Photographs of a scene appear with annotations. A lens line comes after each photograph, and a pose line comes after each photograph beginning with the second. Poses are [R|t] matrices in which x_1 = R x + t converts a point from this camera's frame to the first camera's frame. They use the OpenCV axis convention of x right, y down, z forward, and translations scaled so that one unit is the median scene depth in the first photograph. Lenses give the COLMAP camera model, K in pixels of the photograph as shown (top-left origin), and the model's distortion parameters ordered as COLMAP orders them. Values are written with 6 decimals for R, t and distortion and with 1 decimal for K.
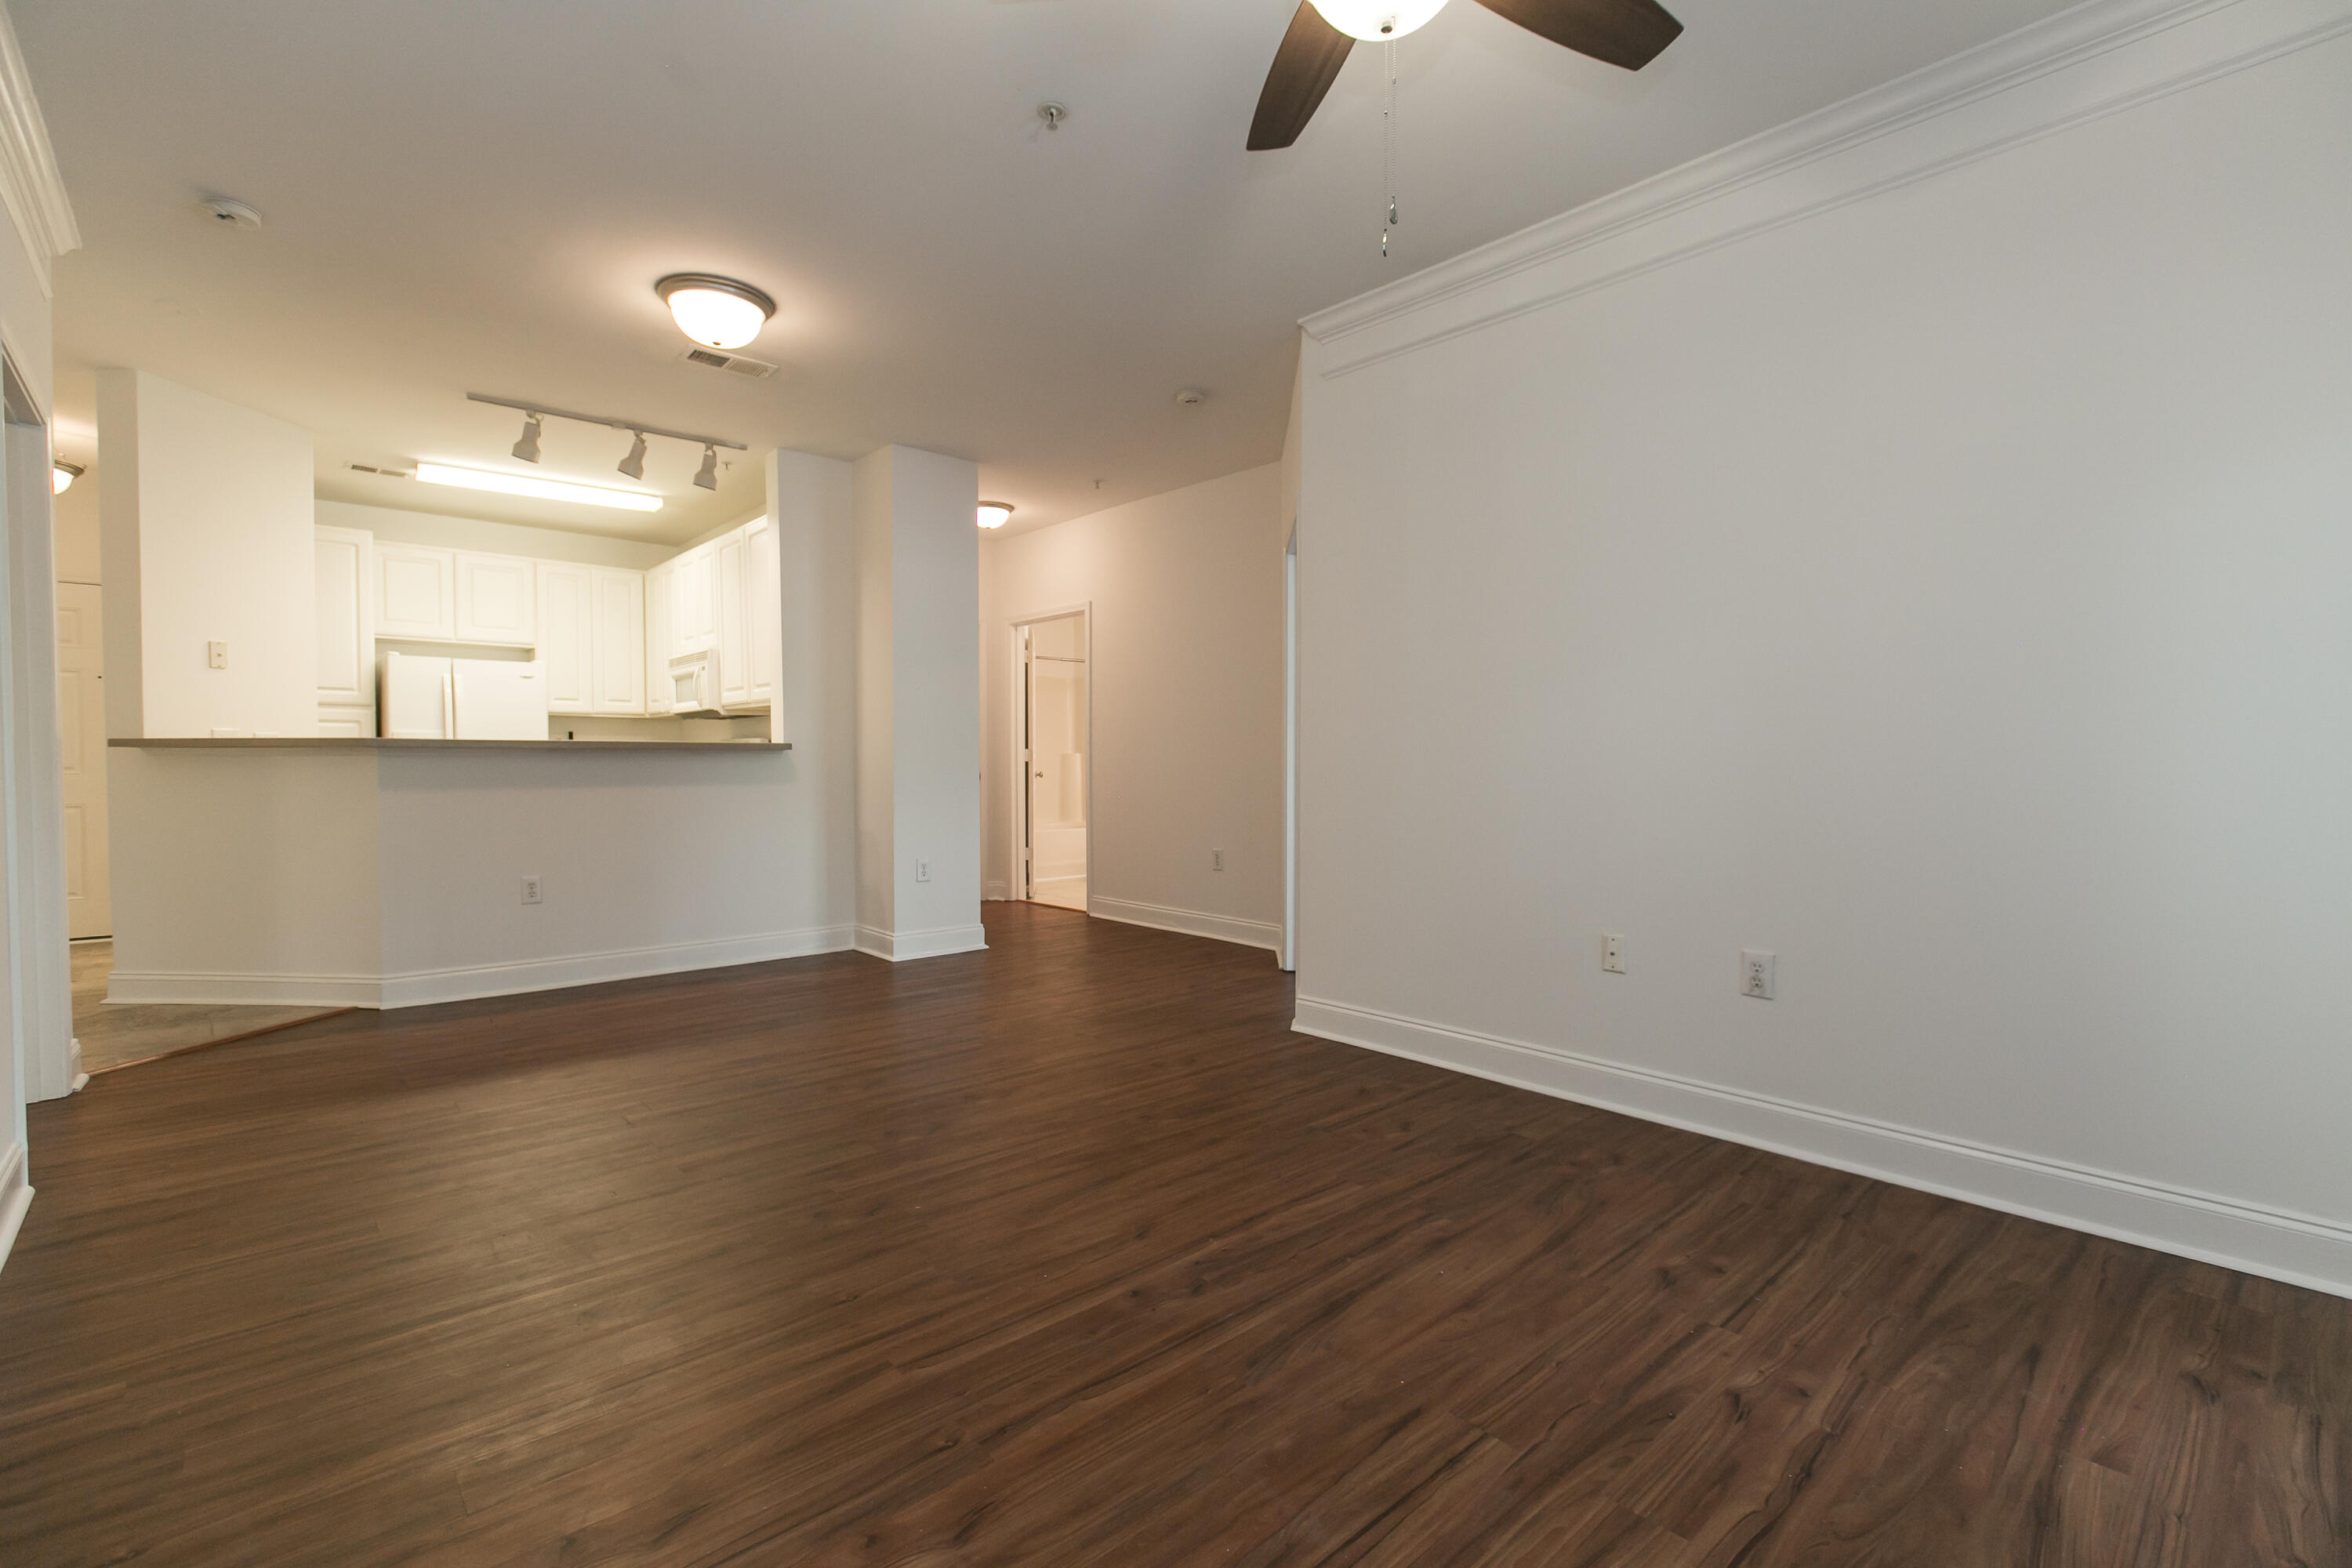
lens RADIAL K [[1039.8, 0, 1174.1], [0, 1039.8, 784.4], [0, 0, 1]] dist [0.002391, 0.000673]
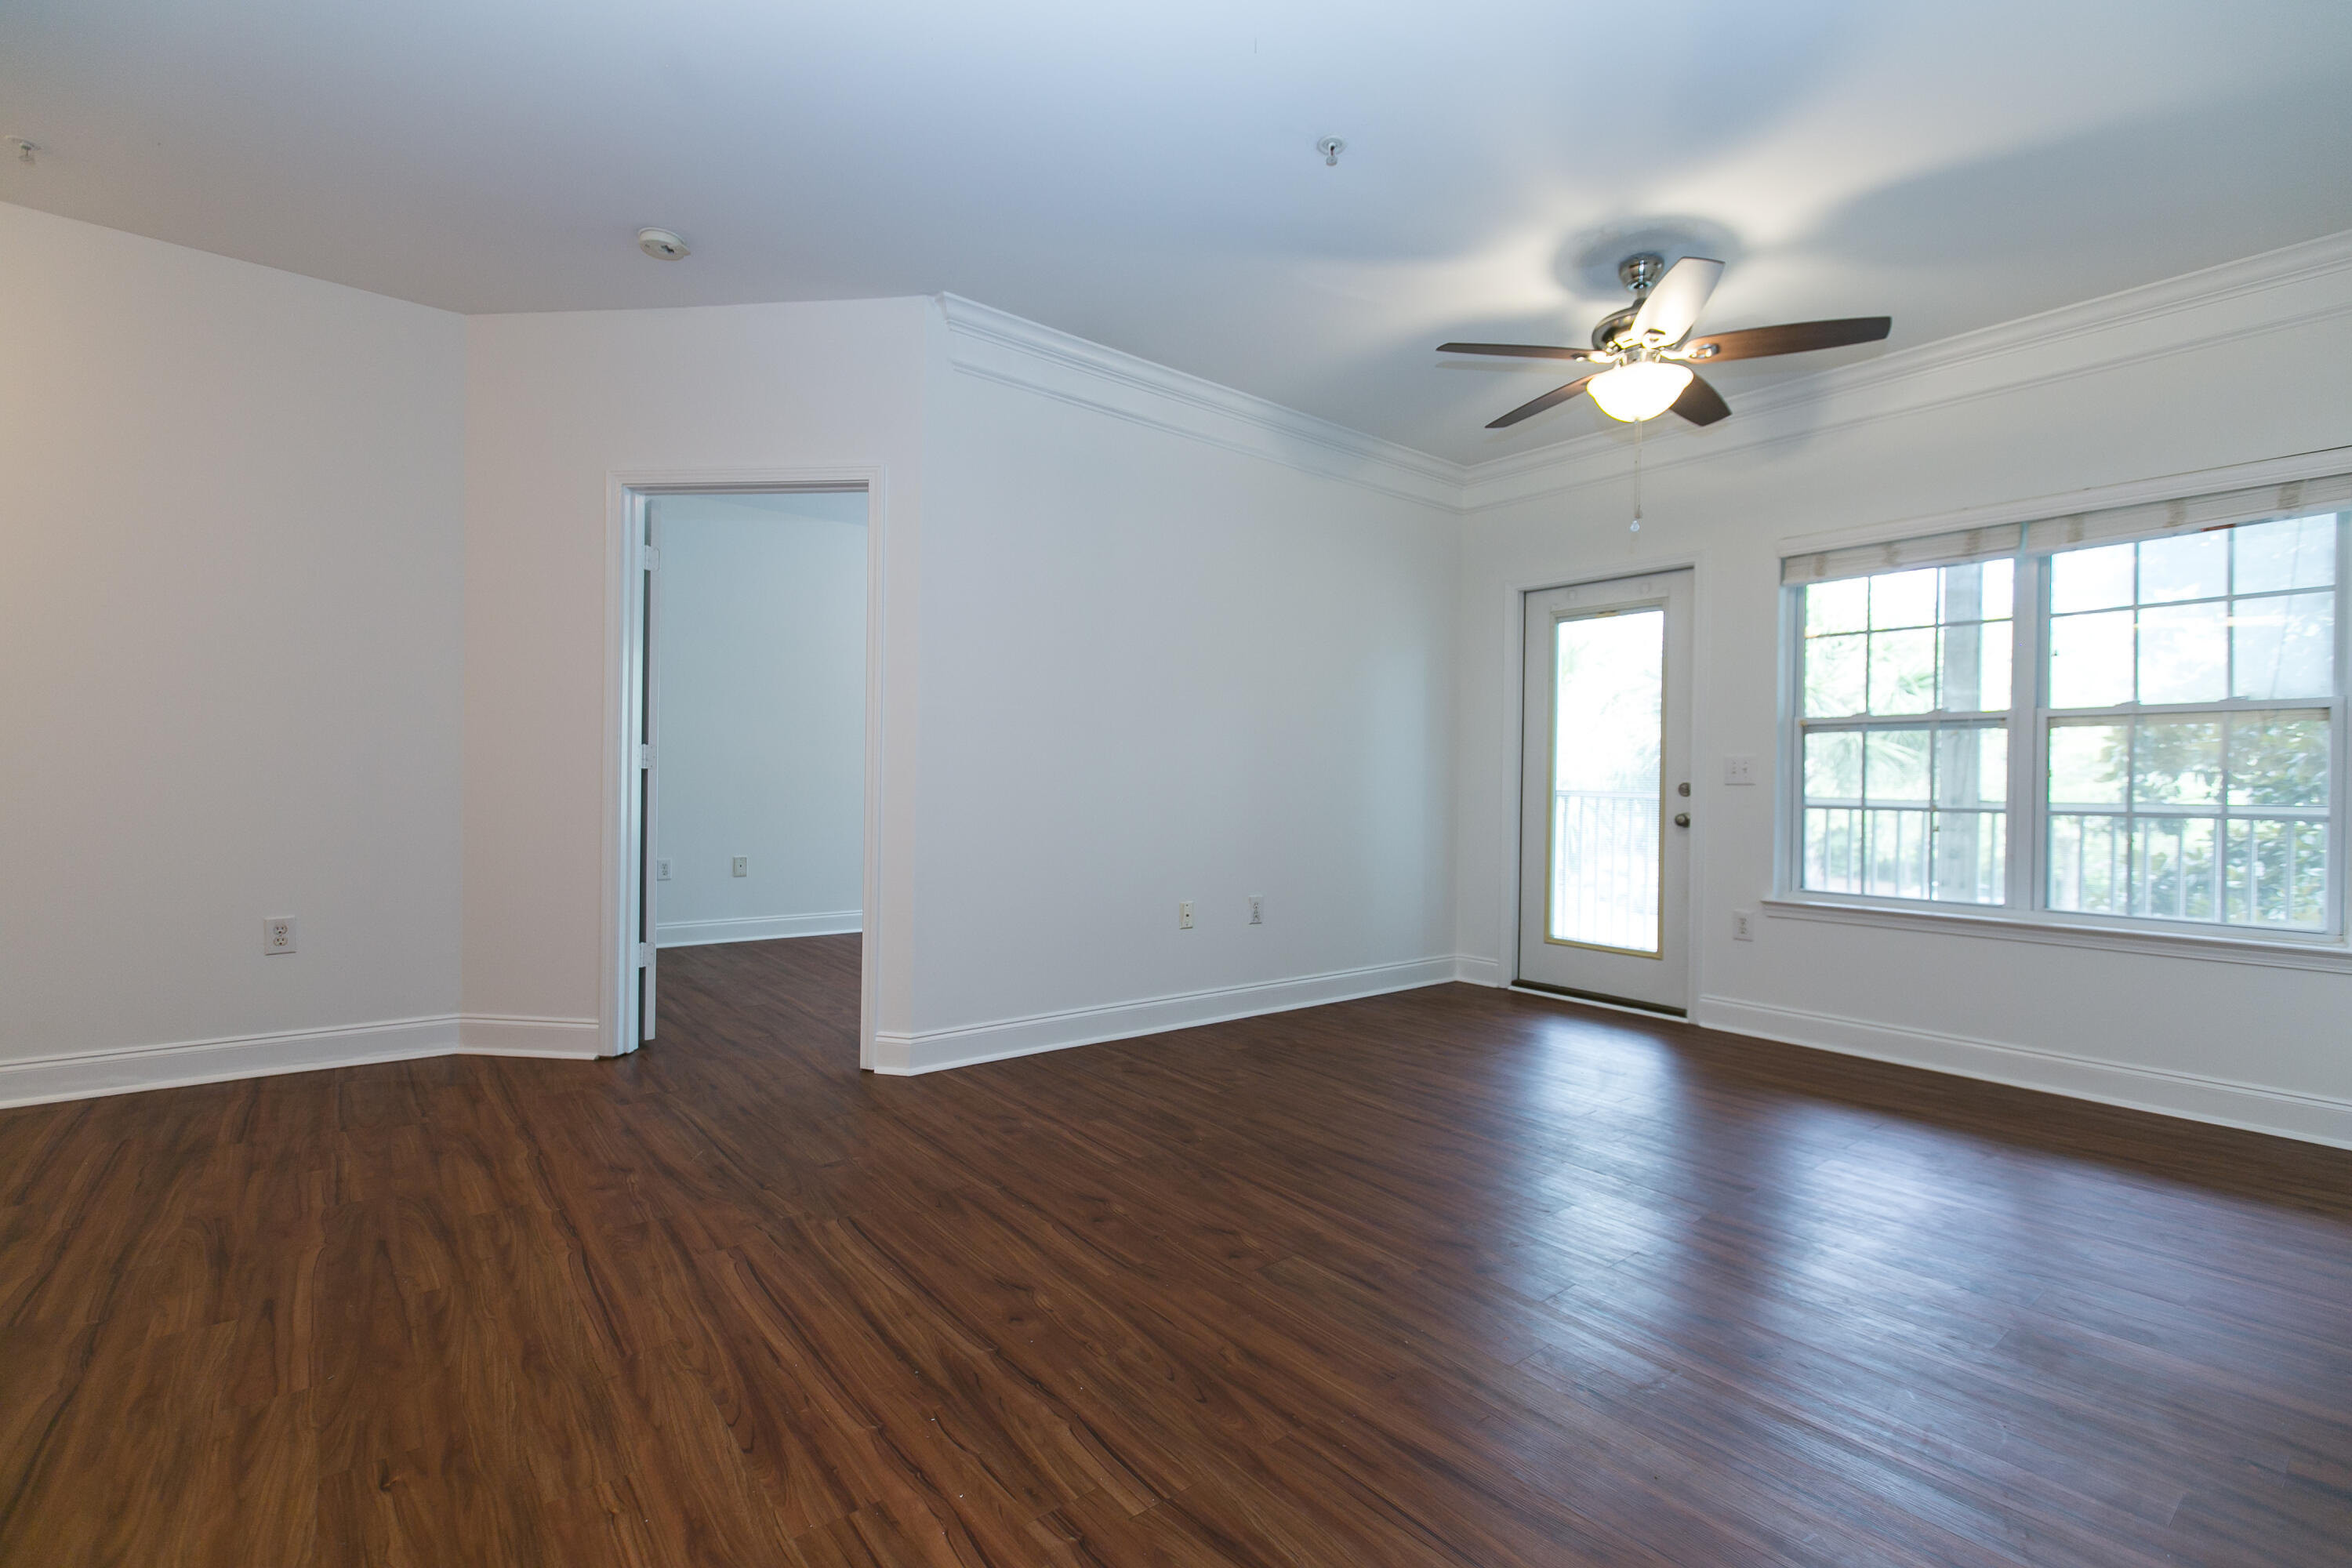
lens RADIAL K [[1039.8, 0, 1178.8], [0, 1039.8, 784.3], [0, 0, 1]] dist [0.002391, 0.000673]
pose [[0.061121, -0.001584, 0.998129, -0.988325], [0.004681, 0.999988, 0.001301, -0.016047], [-0.998119, 0.004592, 0.061128, 0.935235]]
